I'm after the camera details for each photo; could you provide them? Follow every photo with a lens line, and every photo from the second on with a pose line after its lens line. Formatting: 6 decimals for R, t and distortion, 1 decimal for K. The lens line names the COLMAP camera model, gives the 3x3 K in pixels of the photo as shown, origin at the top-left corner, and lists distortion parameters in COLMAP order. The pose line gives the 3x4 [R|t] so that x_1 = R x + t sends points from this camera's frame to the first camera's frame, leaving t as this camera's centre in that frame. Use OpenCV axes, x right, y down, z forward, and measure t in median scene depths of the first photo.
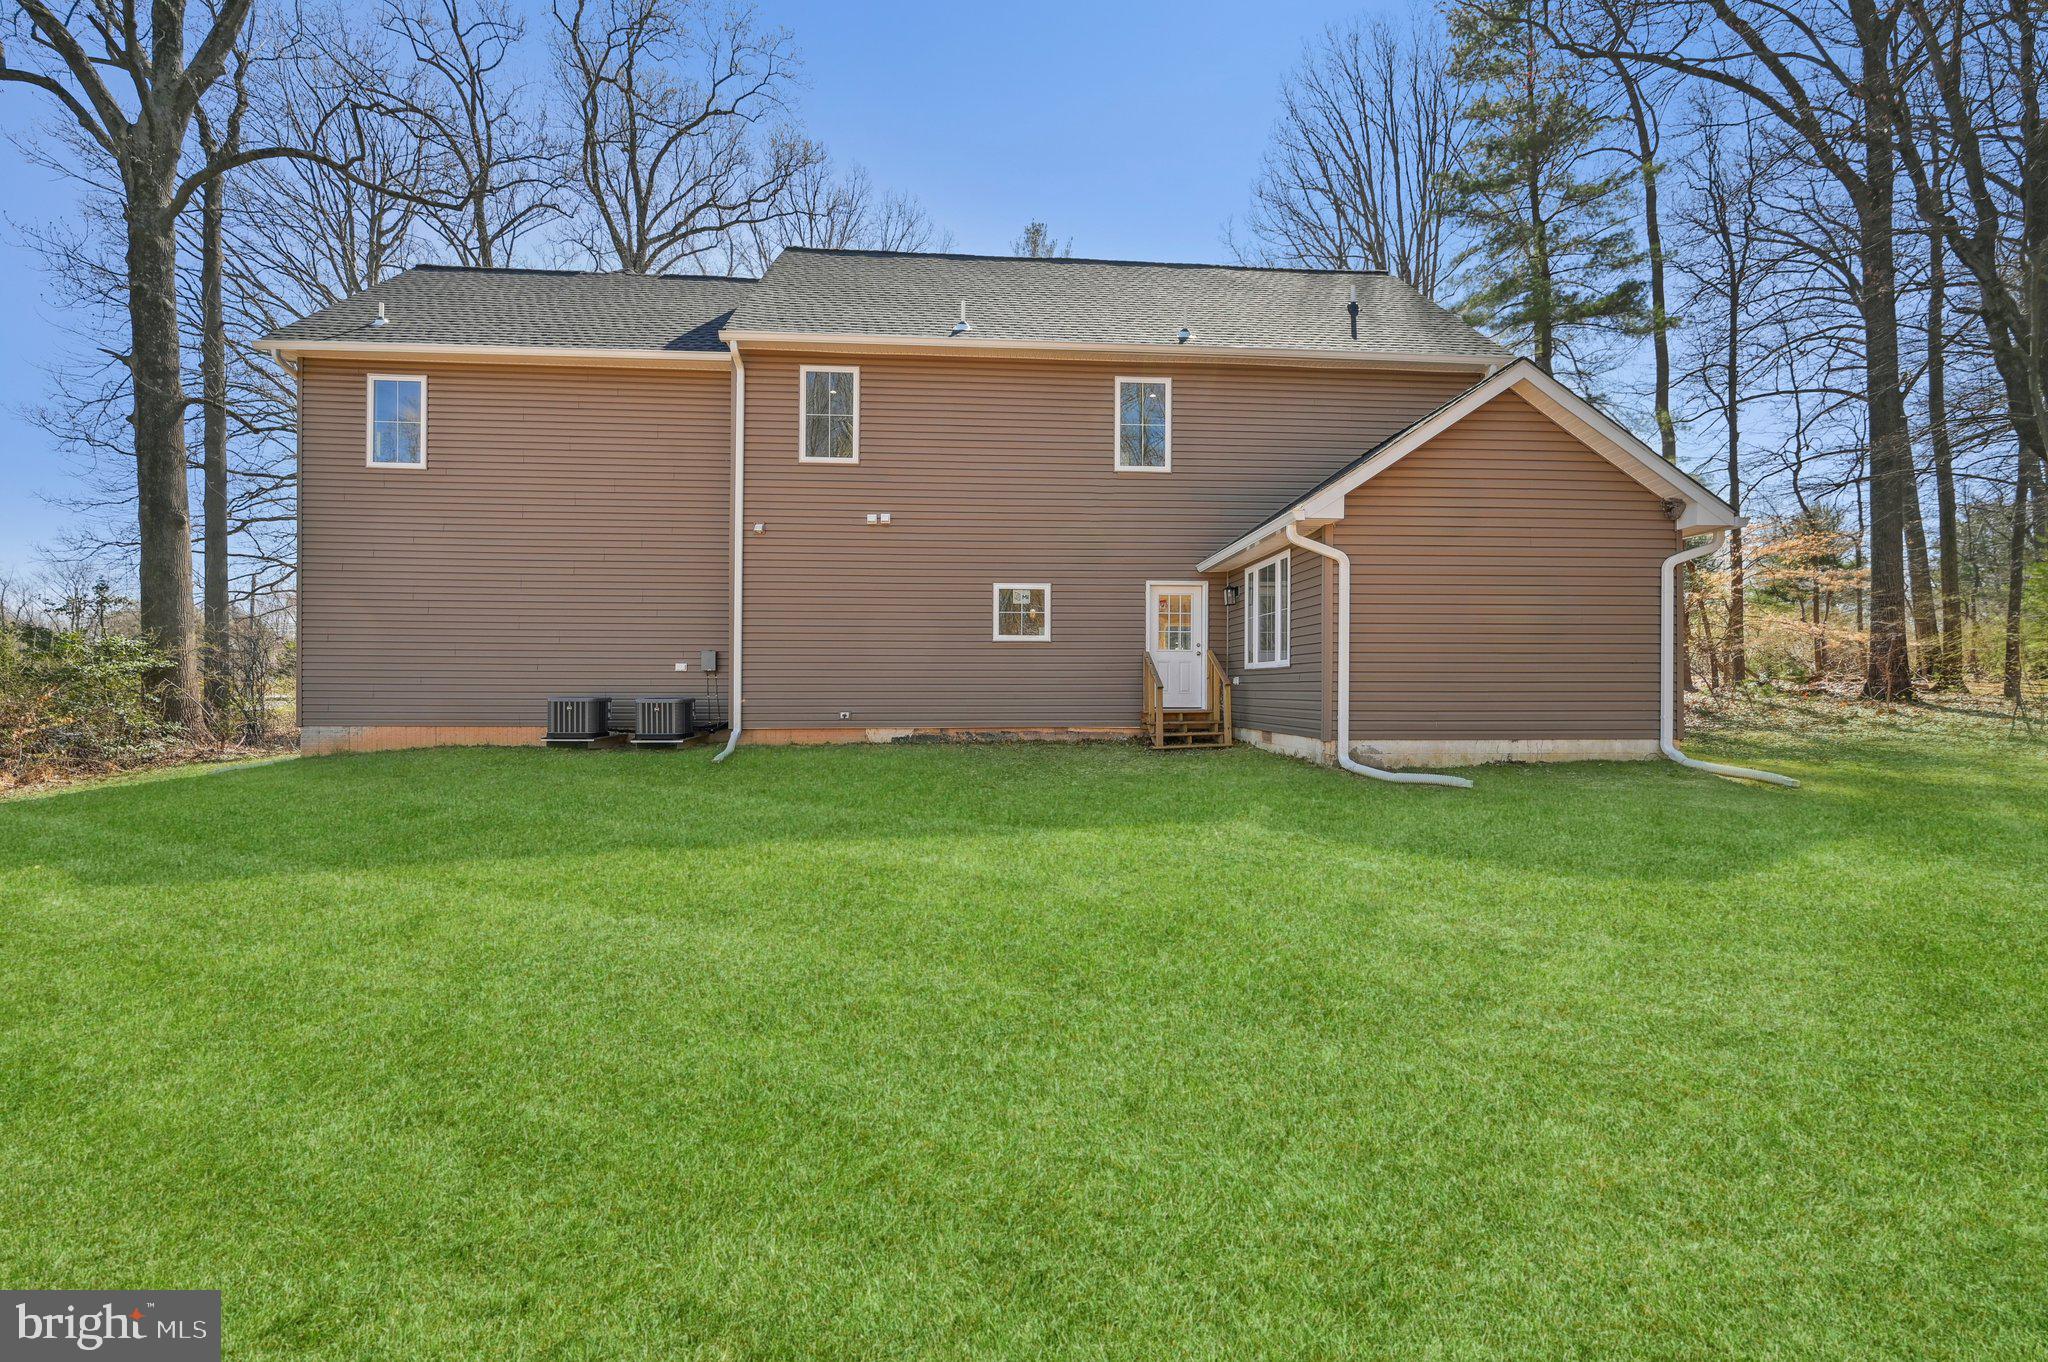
lens RADIAL K [[828.0, 0, 1024.0], [0, 828.0, 681.0], [0, 0, 1]] dist [-0.000907, 0.000088]
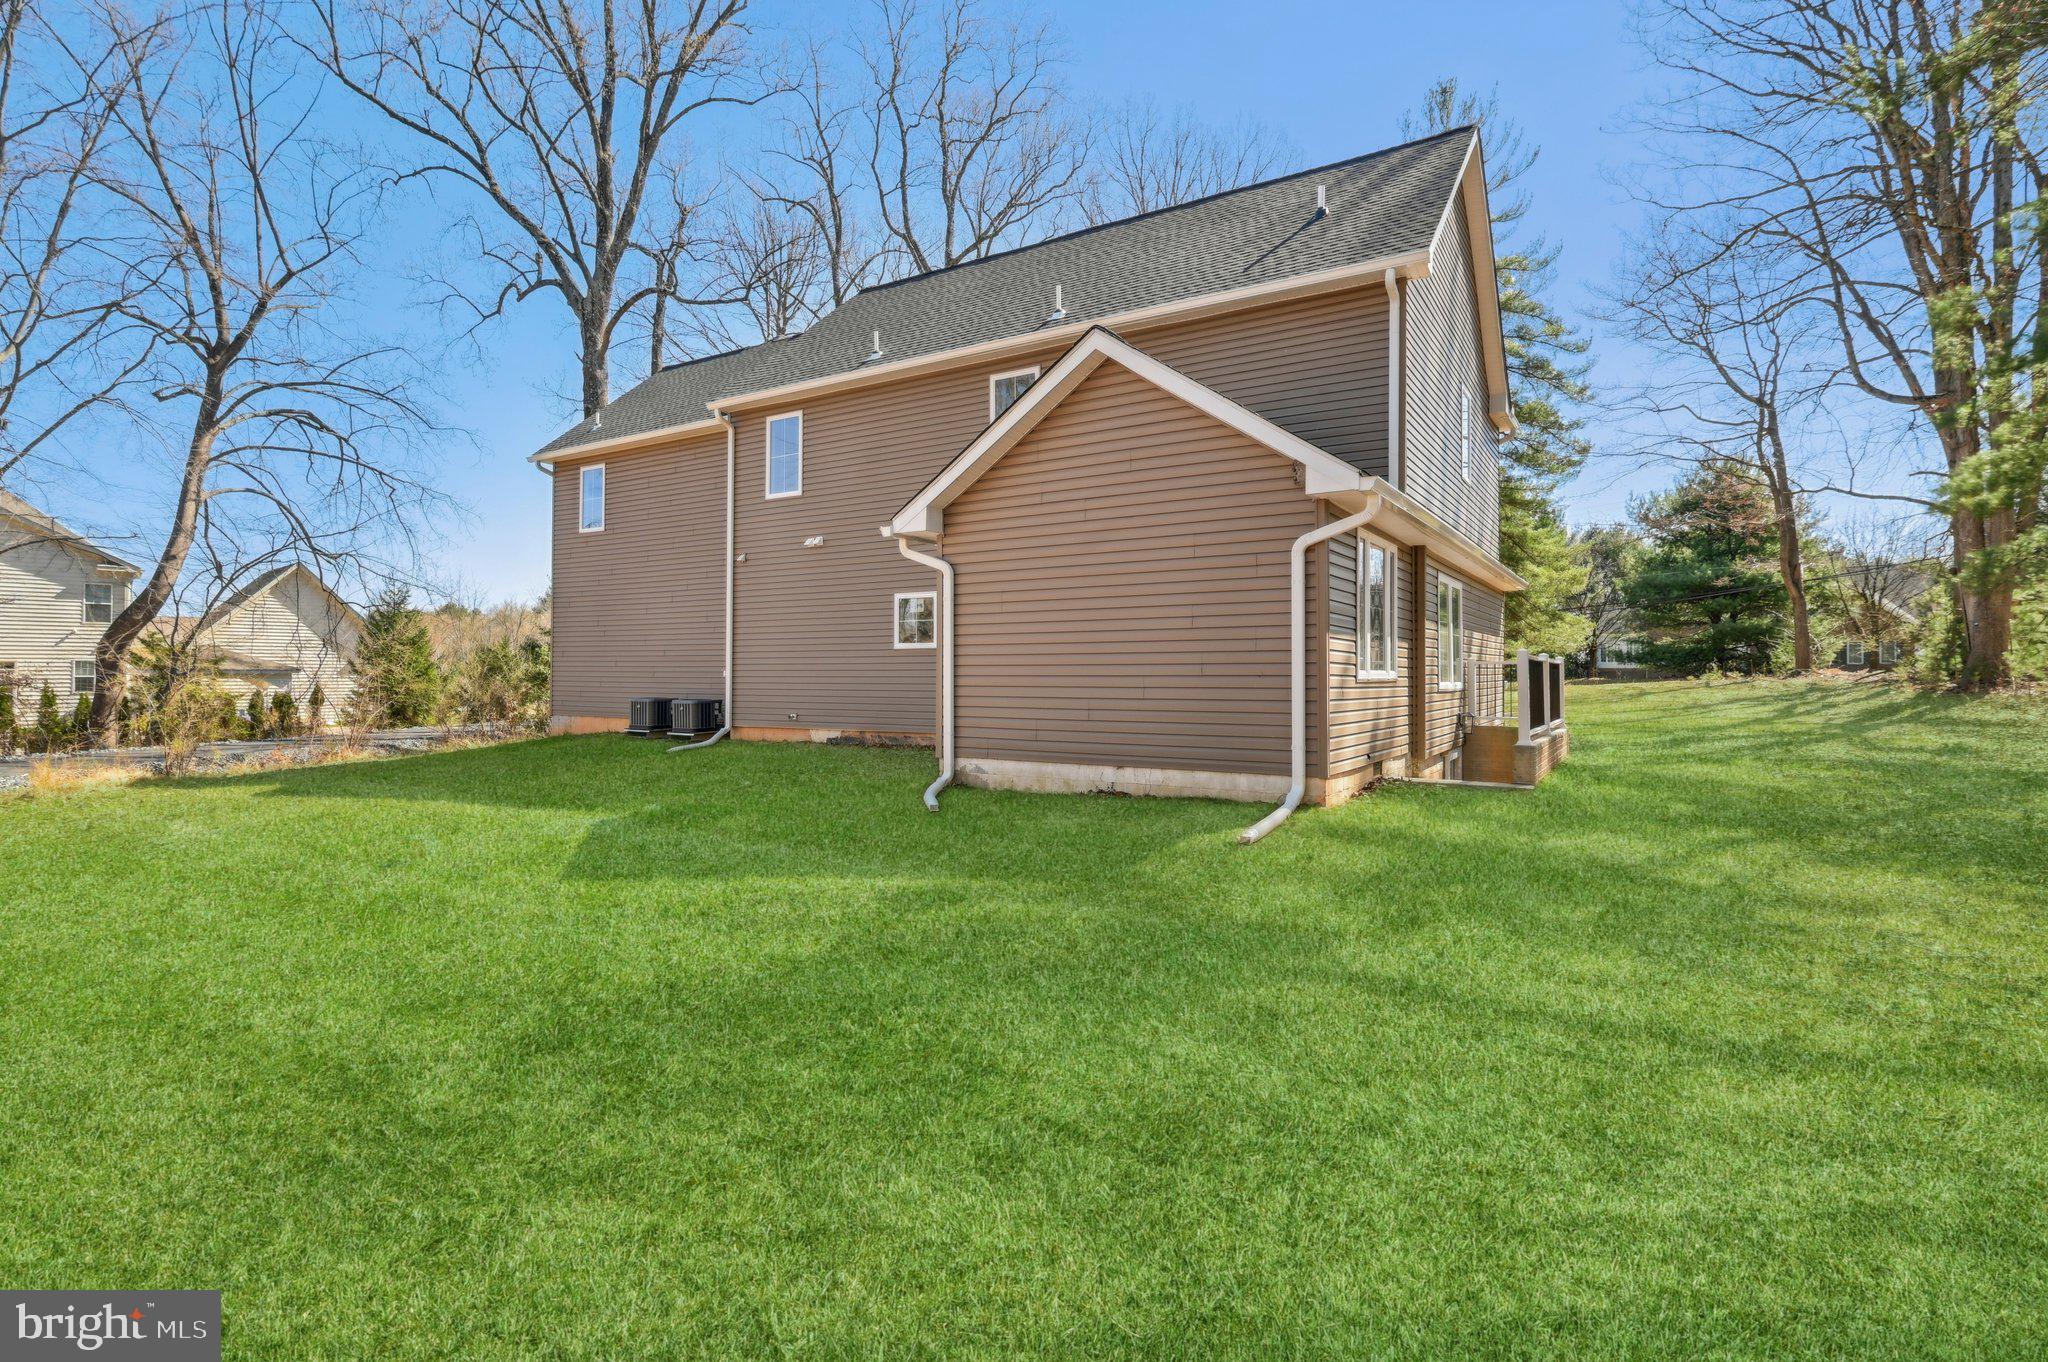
lens RADIAL K [[1012.0, 0, 1023.1], [0, 1012.0, 654.2], [0, 0, 1]] dist [-0.000281, -0.000018]
pose [[0.795915, -0.011355, -0.605302, 0.876564], [0.001425, 0.999856, -0.016884, -0.020569], [0.605407, 0.012575, 0.795817, 0.084291]]
